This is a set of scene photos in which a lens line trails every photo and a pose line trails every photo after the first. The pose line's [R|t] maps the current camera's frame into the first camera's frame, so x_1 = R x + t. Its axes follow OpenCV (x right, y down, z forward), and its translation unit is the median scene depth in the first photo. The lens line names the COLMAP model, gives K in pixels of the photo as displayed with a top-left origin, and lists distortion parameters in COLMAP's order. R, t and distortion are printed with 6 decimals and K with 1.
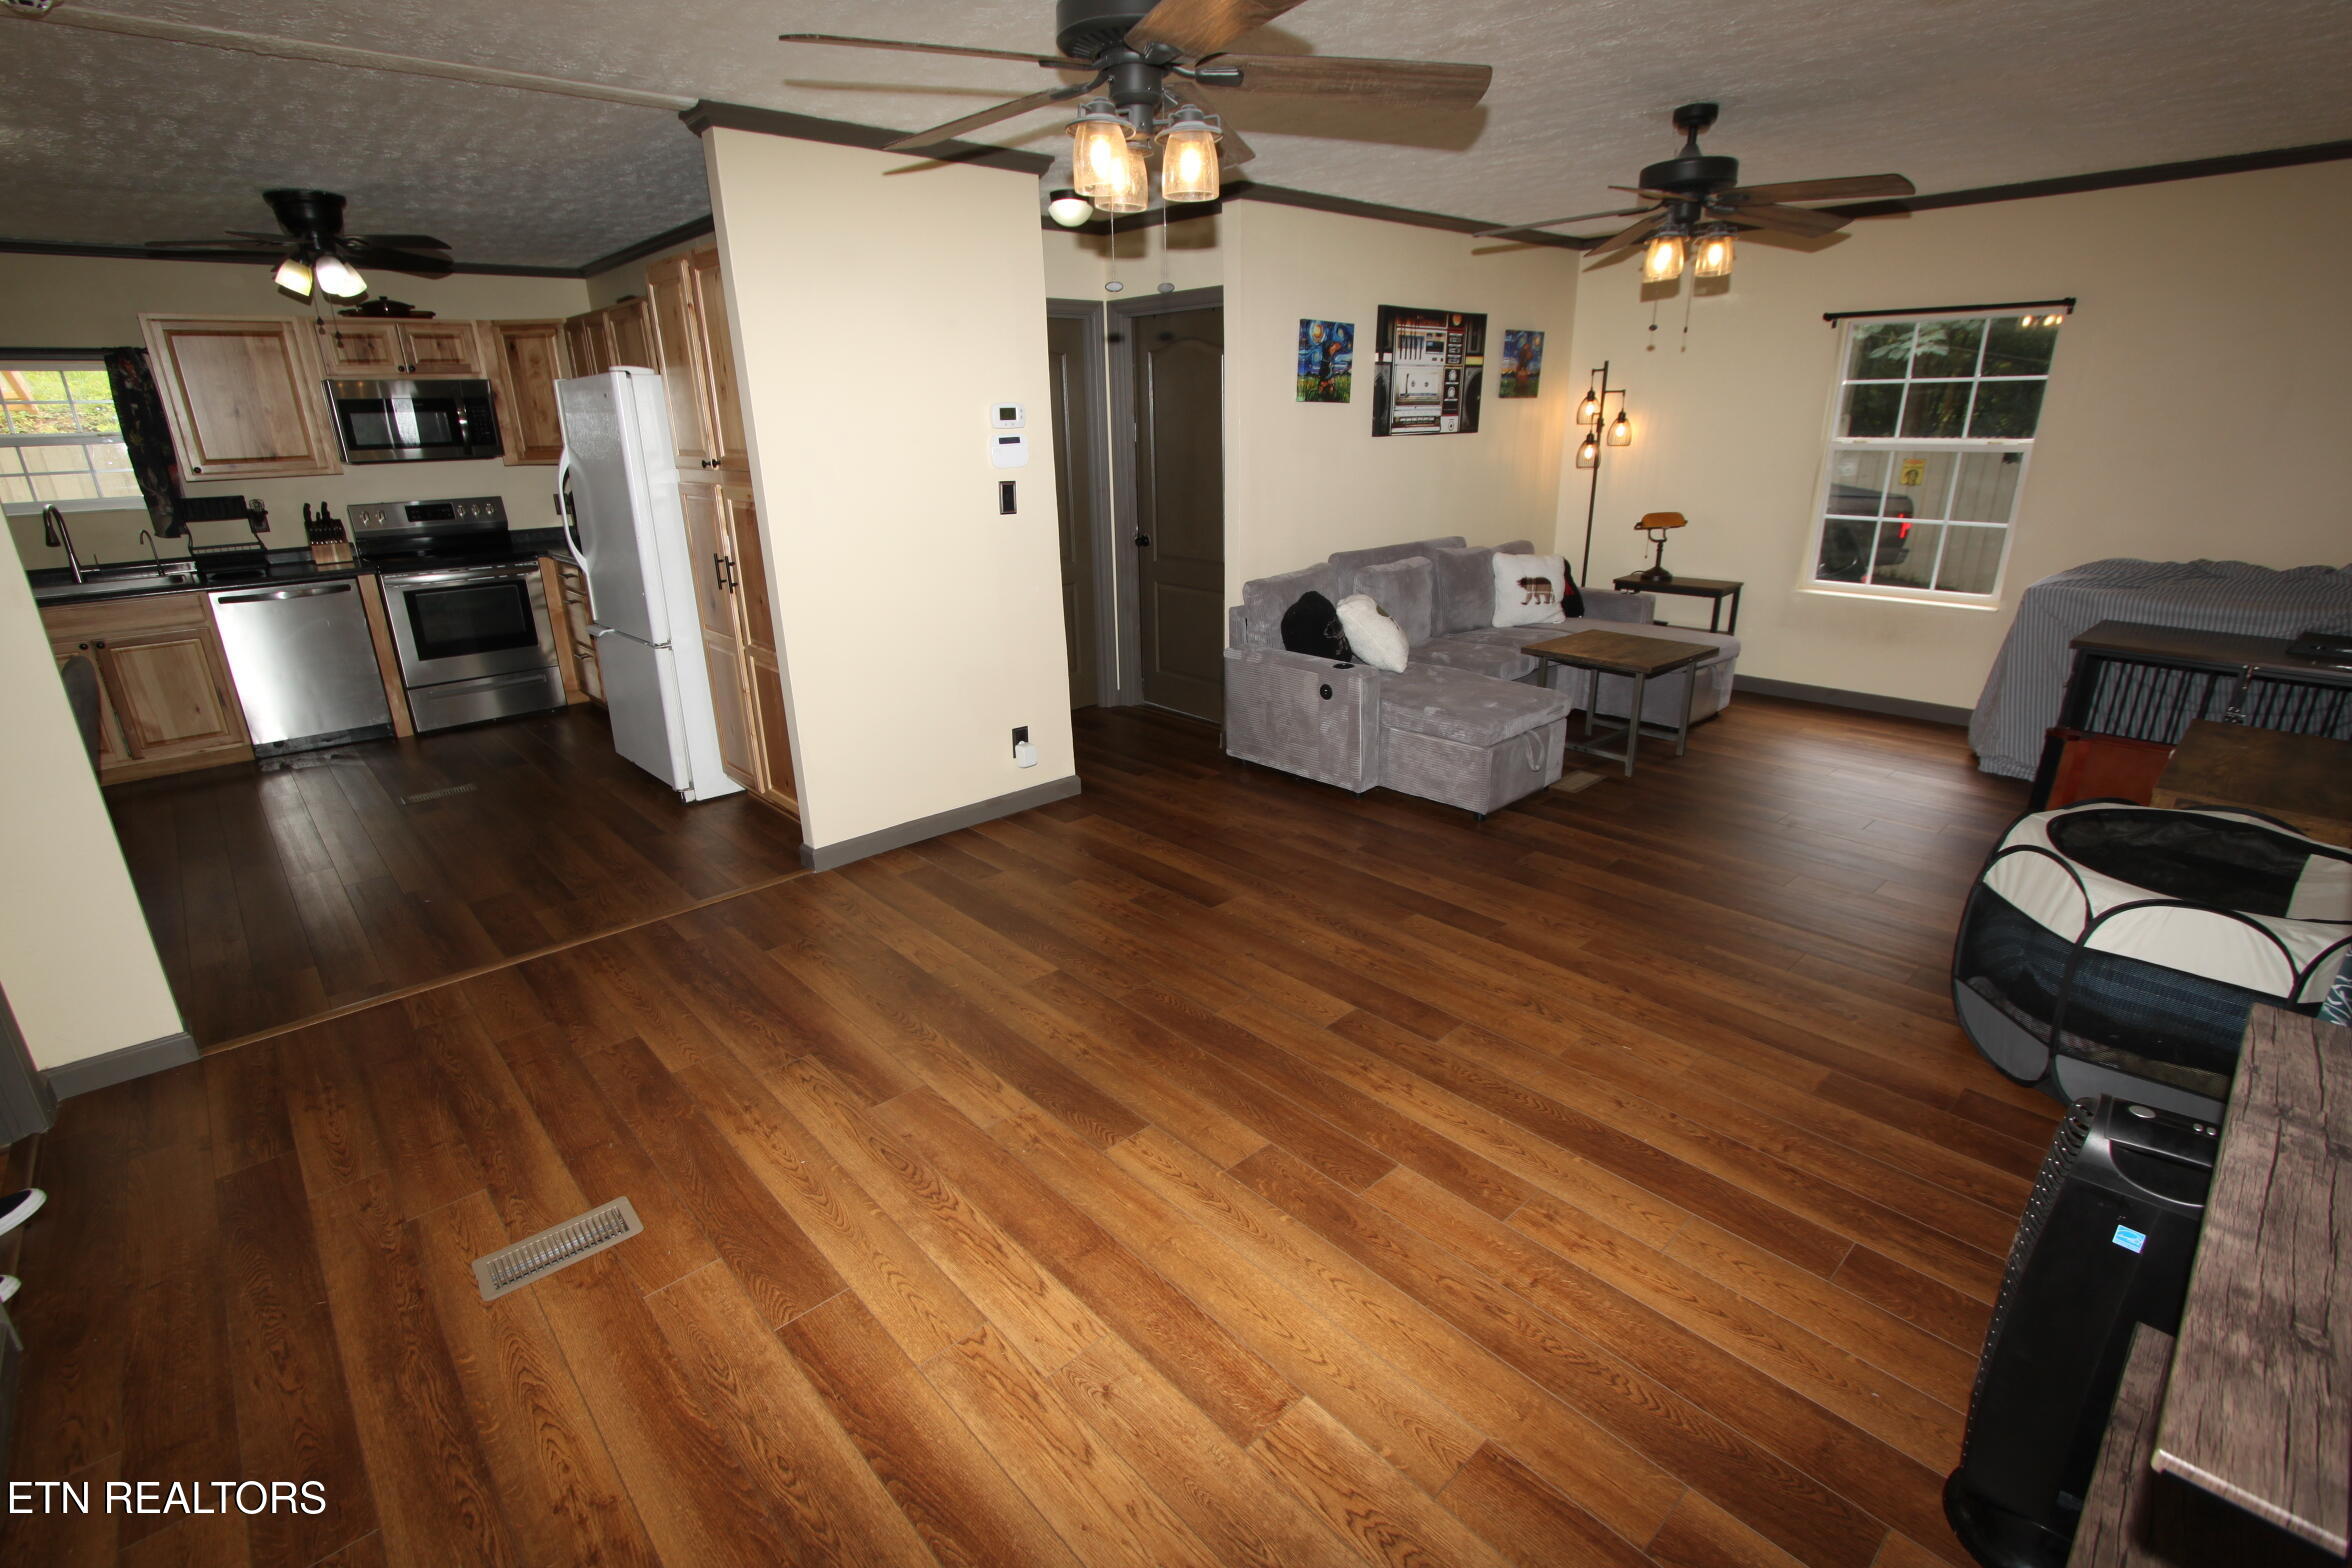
lens RADIAL K [[1077.1, 0, 1158.2], [0, 1077.1, 797.8], [0, 0, 1]] dist [-0.018315, 0.000270]
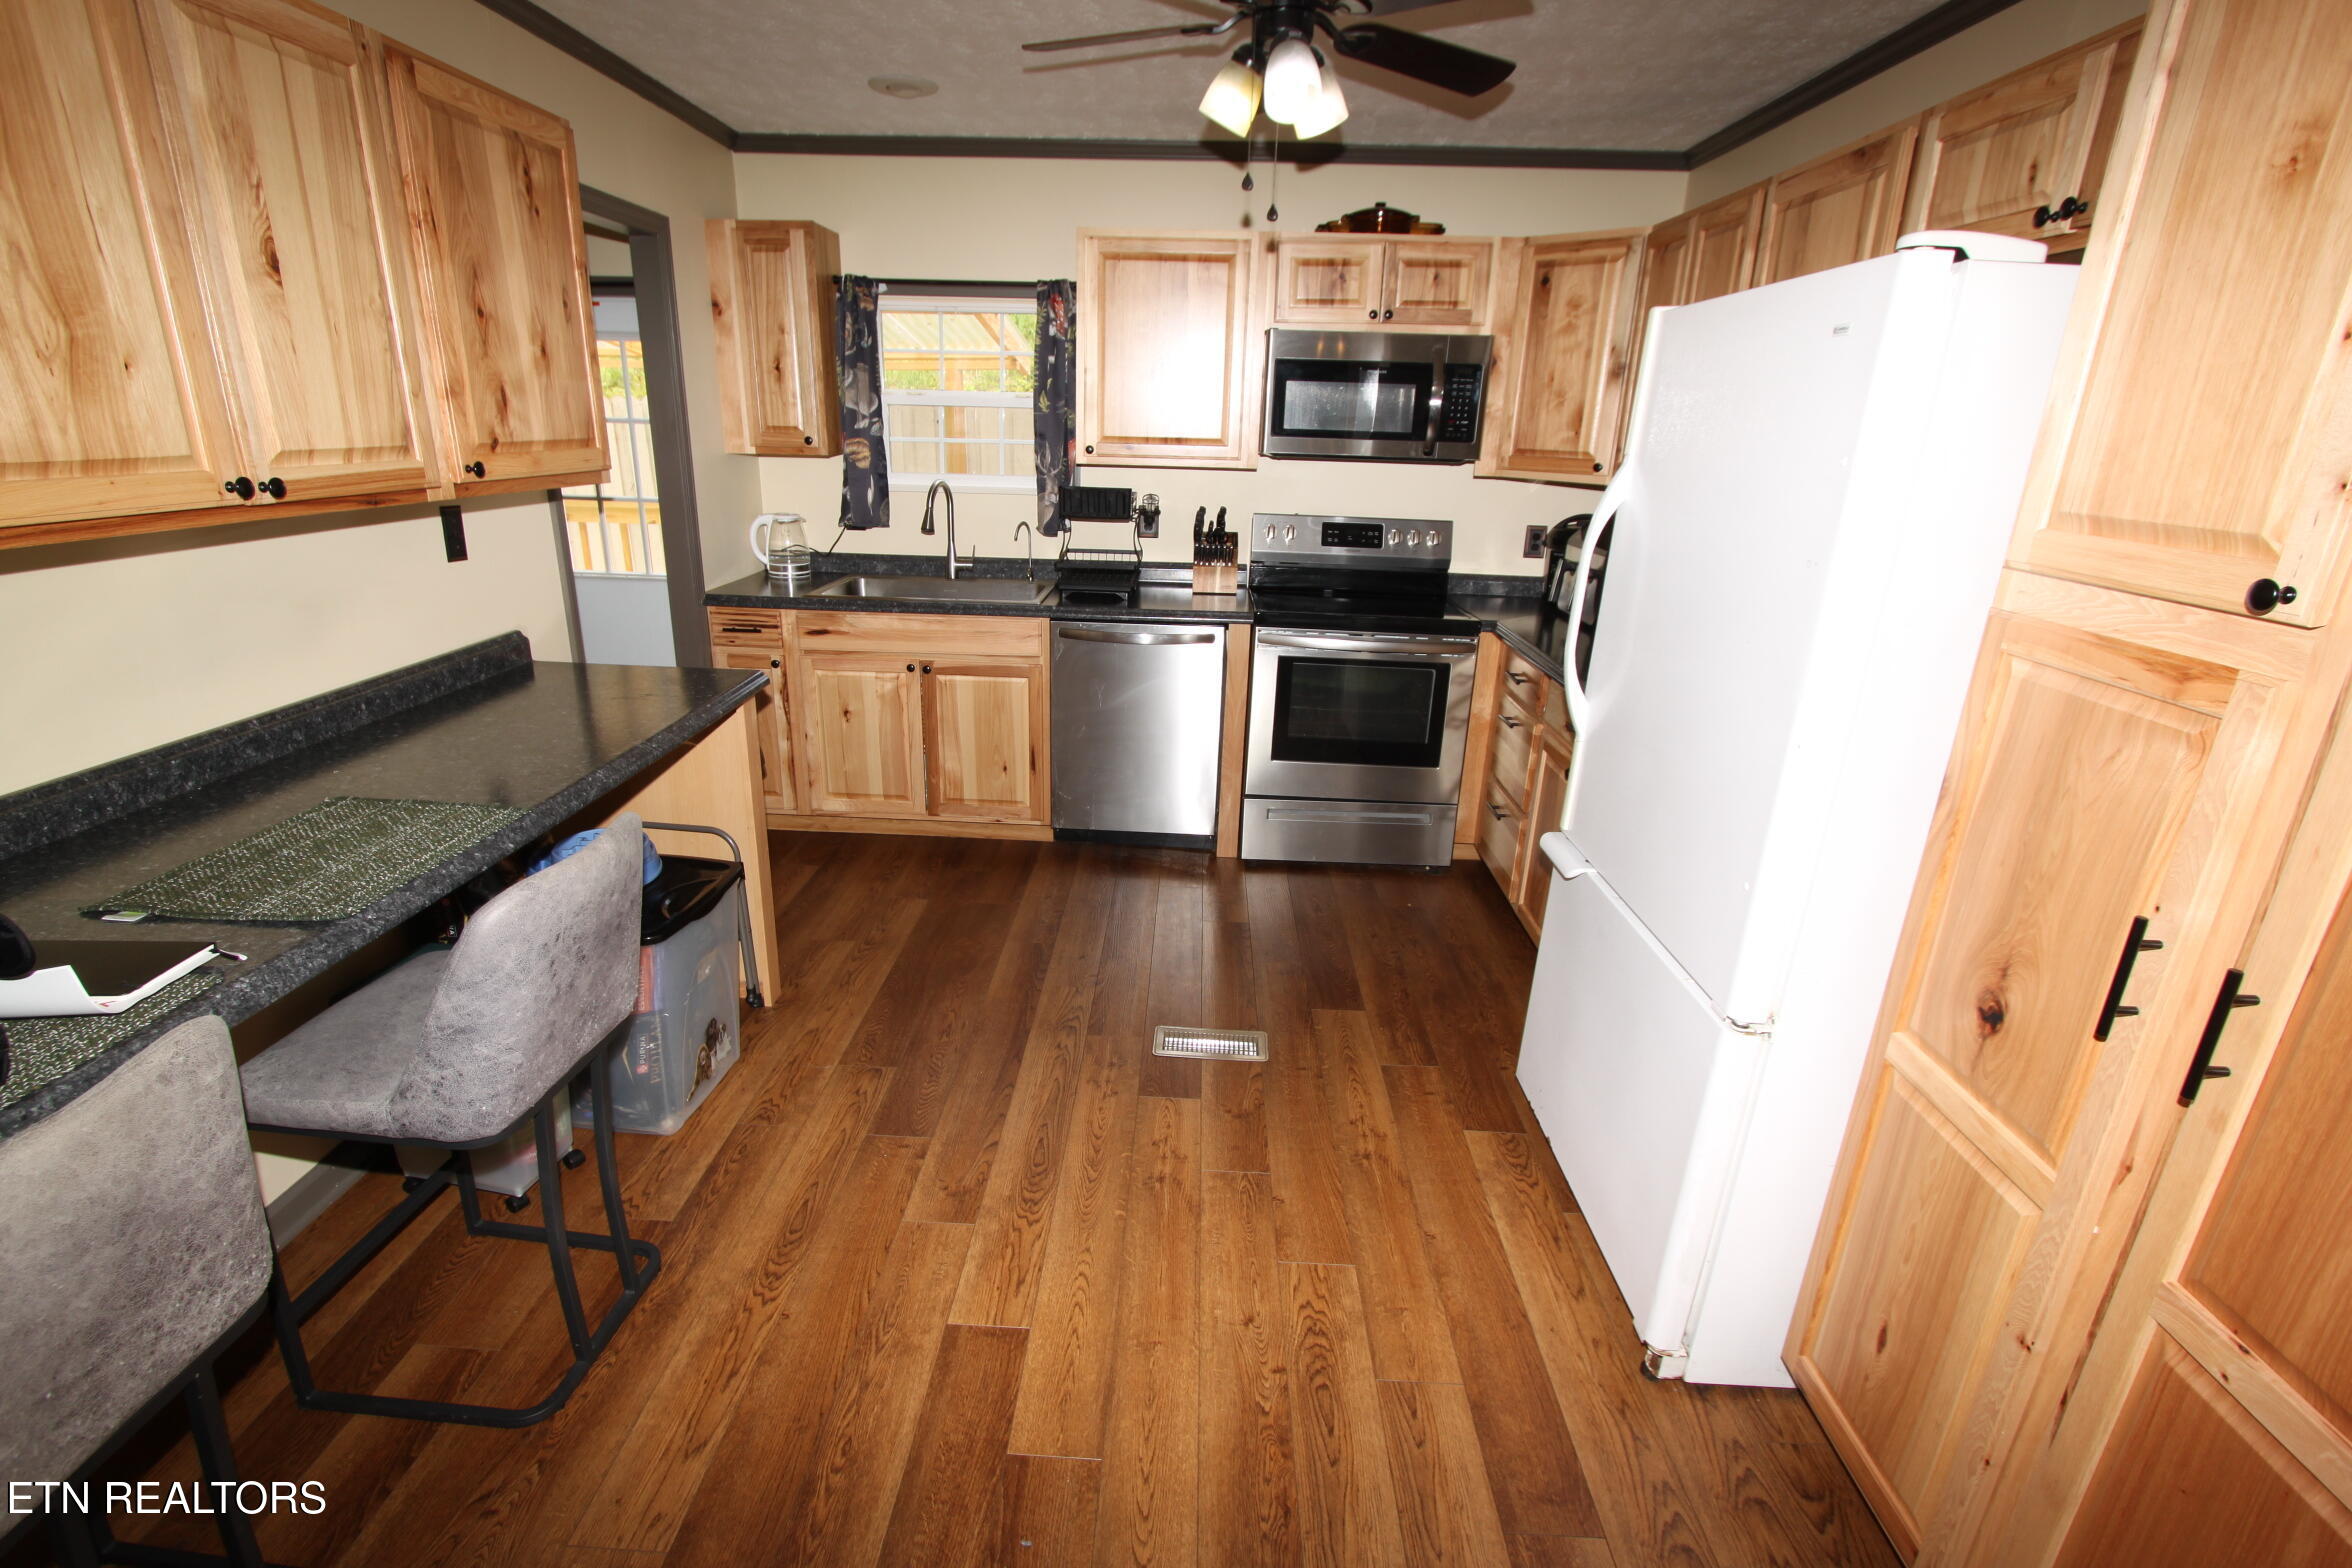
lens RADIAL K [[1077.1, 0, 1170.0], [0, 1077.1, 782.6], [0, 0, 1]] dist [-0.018315, 0.000270]
pose [[0.716342, 0.265427, -0.645293, -0.337553], [-0.273790, 0.957575, 0.089942, -0.173854], [0.641789, 0.112245, 0.758622, 0.507491]]
